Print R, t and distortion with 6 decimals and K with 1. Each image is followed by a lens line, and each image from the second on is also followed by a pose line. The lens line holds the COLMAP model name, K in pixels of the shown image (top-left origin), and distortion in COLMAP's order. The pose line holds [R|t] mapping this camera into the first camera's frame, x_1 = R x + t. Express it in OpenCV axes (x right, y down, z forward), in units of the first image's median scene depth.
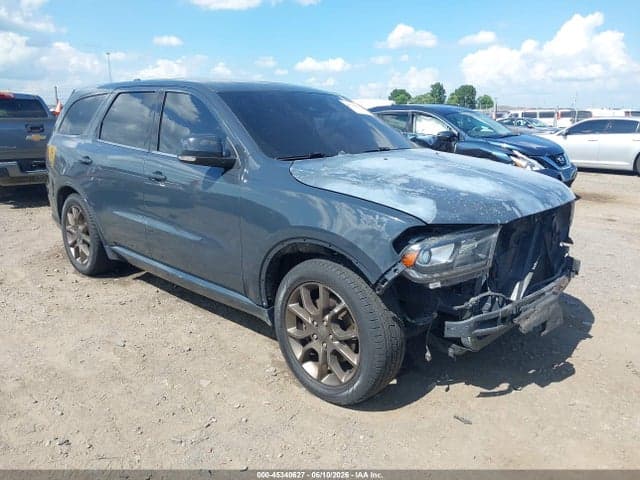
lens RADIAL K [[508.5, 0, 317.9], [0, 508.5, 239.1], [0, 0, 1]] dist [0.005253, -0.026657]
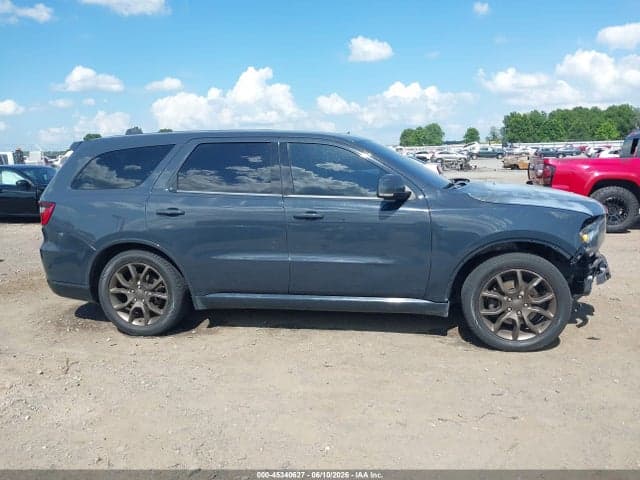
lens RADIAL K [[508.5, 0, 325.2], [0, 508.5, 237.5], [0, 0, 1]] dist [0.005253, -0.026657]
pose [[0.832222, -0.116300, 0.542108, -1.114137], [0.161382, 0.986229, -0.036169, -0.033993], [-0.530436, 0.117587, 0.839530, 0.061432]]
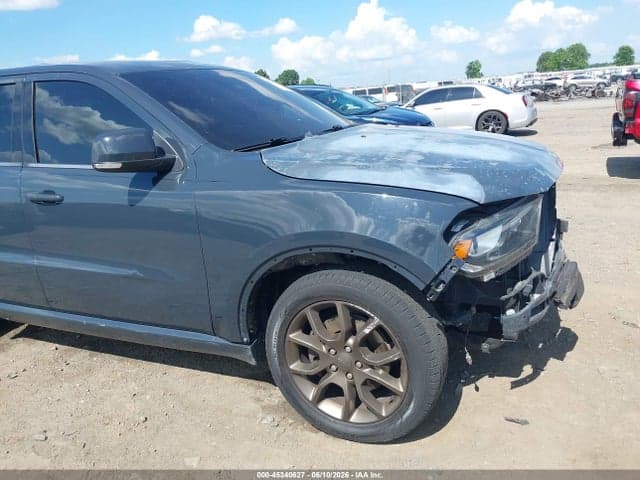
lens RADIAL K [[508.5, 0, 318.1], [0, 508.5, 239.9], [0, 0, 1]] dist [0.005253, -0.026657]
pose [[0.940431, -0.167498, 0.295861, -0.217650], [0.161885, 0.985848, 0.043551, -0.040082], [-0.298969, 0.006938, 0.954238, 0.239271]]
